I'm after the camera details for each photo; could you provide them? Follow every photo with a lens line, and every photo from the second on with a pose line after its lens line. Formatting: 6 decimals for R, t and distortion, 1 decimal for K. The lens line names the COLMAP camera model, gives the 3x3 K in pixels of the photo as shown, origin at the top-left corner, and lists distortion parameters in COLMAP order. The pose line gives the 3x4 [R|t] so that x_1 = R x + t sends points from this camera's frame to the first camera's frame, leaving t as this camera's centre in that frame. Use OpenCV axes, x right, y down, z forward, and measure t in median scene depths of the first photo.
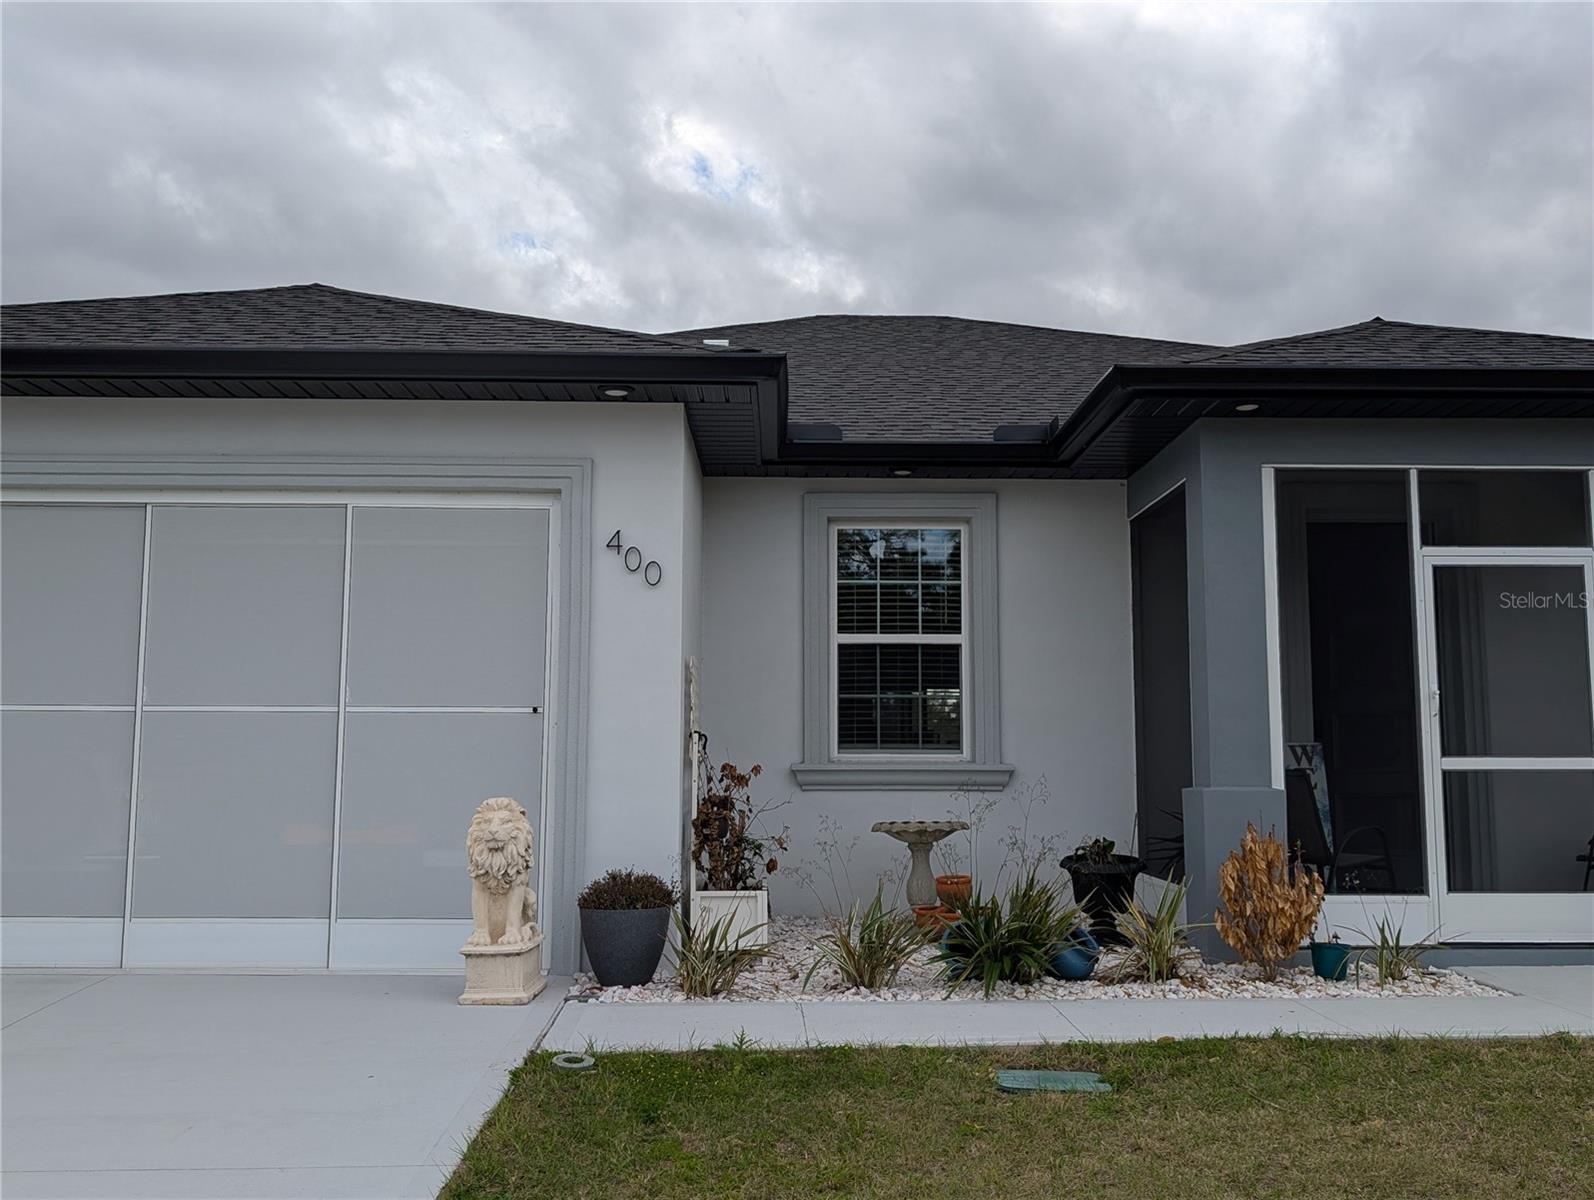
lens RADIAL K [[1577.9, 0, 797.0], [0, 1577.9, 600.0], [0, 0, 1]] dist [0.138419, -0.493306]
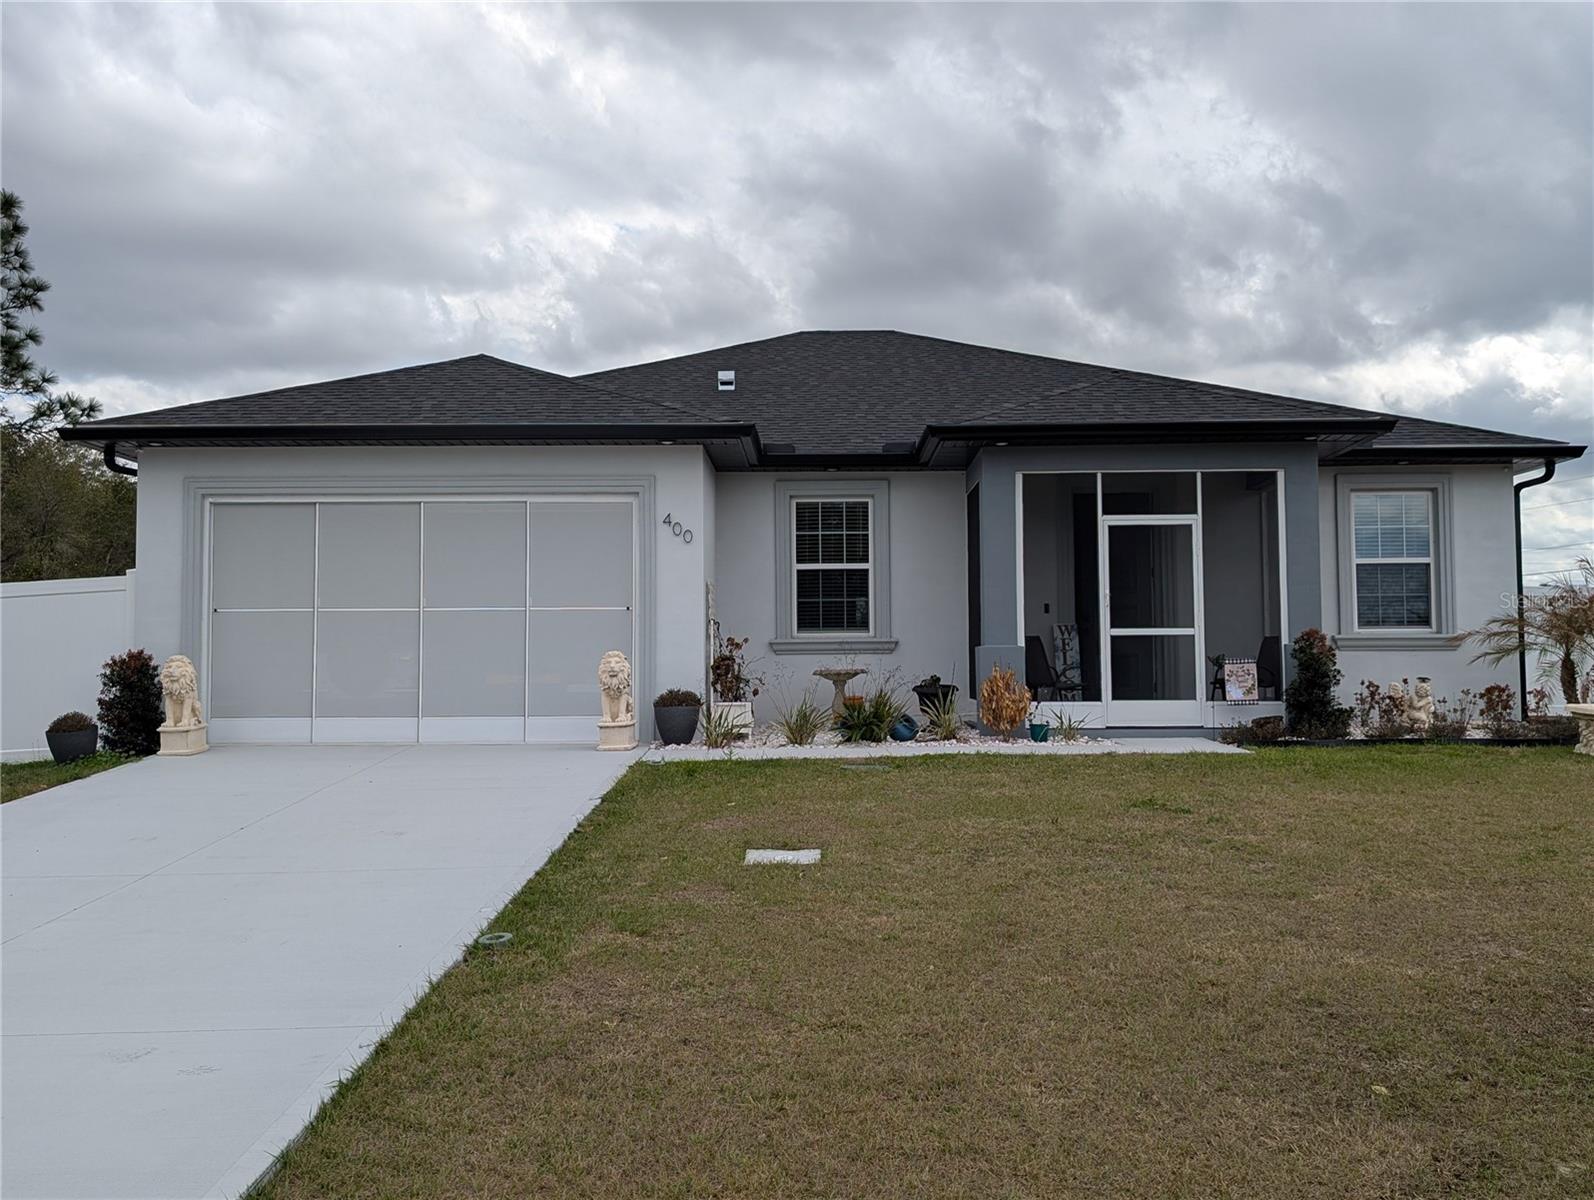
lens RADIAL K [[1604.0, 0, 797.0], [0, 1604.0, 600.0], [0, 0, 1]] dist [0.170797, -0.486396]
pose [[0.999654, -0.010737, -0.024028, 0.082312], [0.012118, 0.998239, 0.058070, -0.048909], [0.023362, -0.058341, 0.998023, -0.894139]]
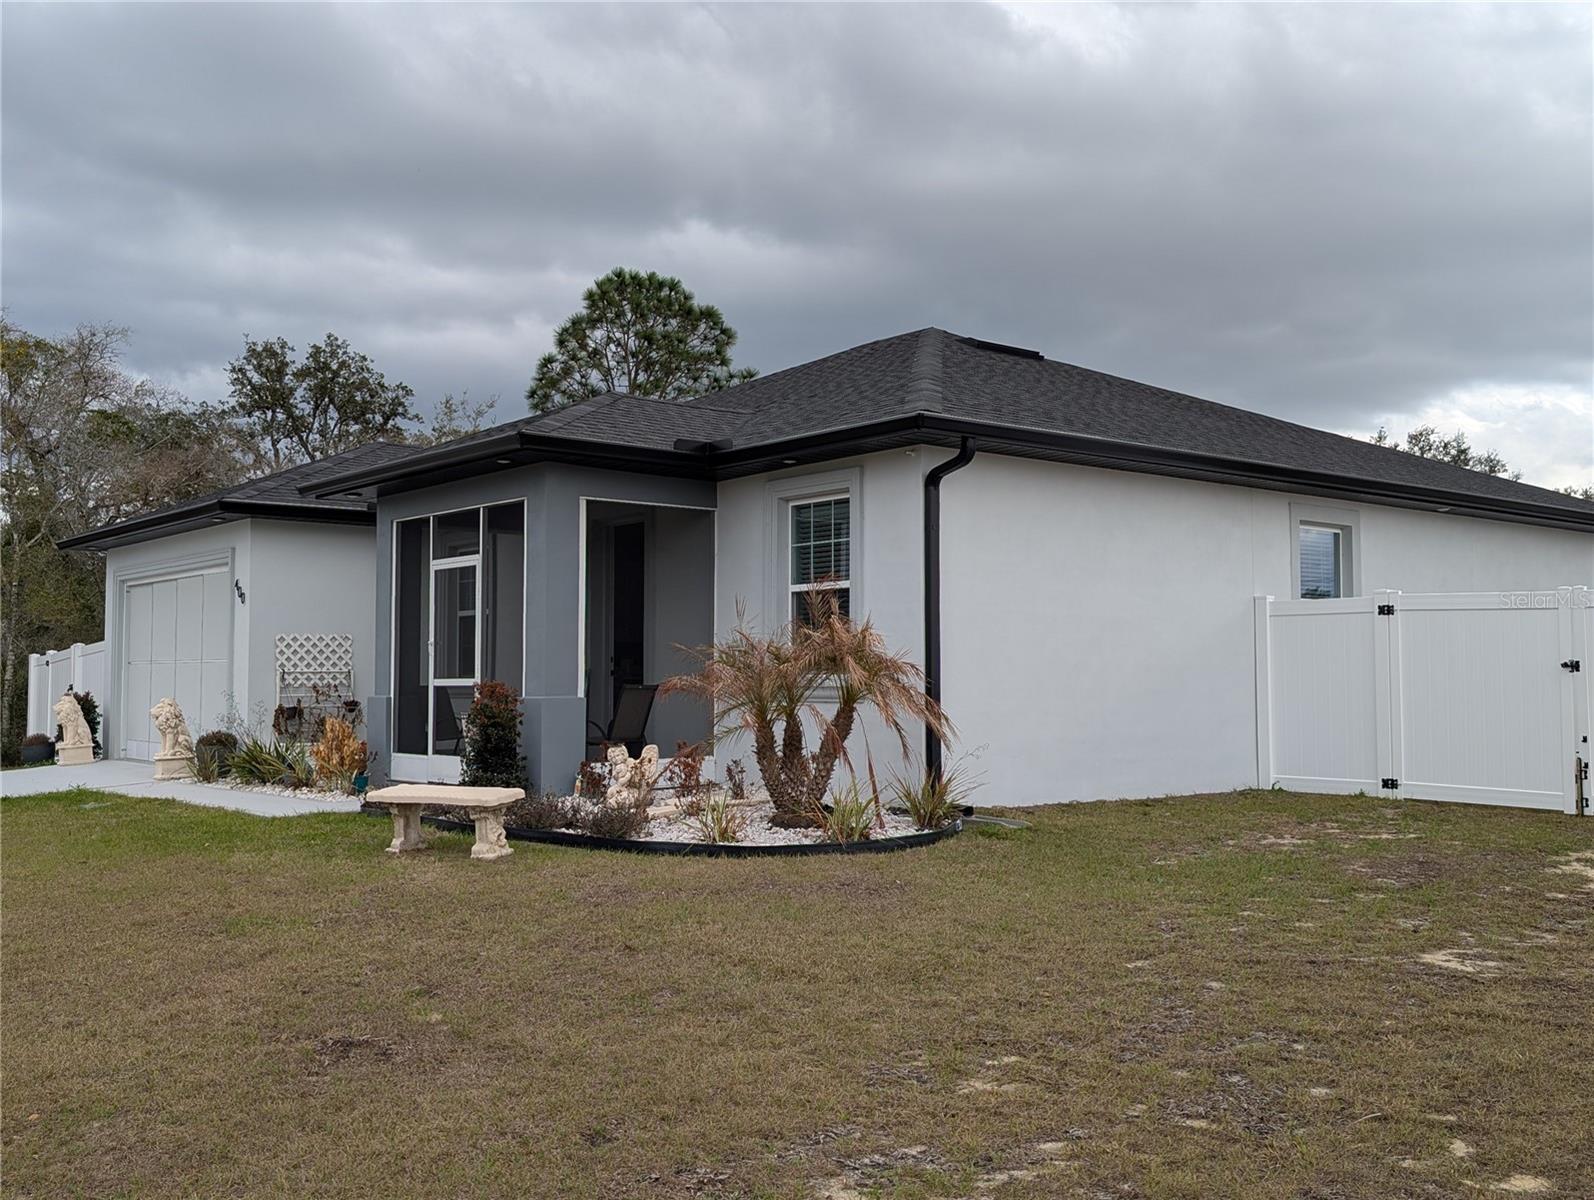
lens RADIAL K [[1604.0, 0, 797.0], [0, 1604.0, 600.0], [0, 0, 1]] dist [0.170797, -0.486396]
pose [[0.610064, -0.035828, -0.791542, 2.074633], [0.091035, 0.995531, 0.025102, 0.002675], [0.787105, -0.087372, 0.610599, 0.224448]]
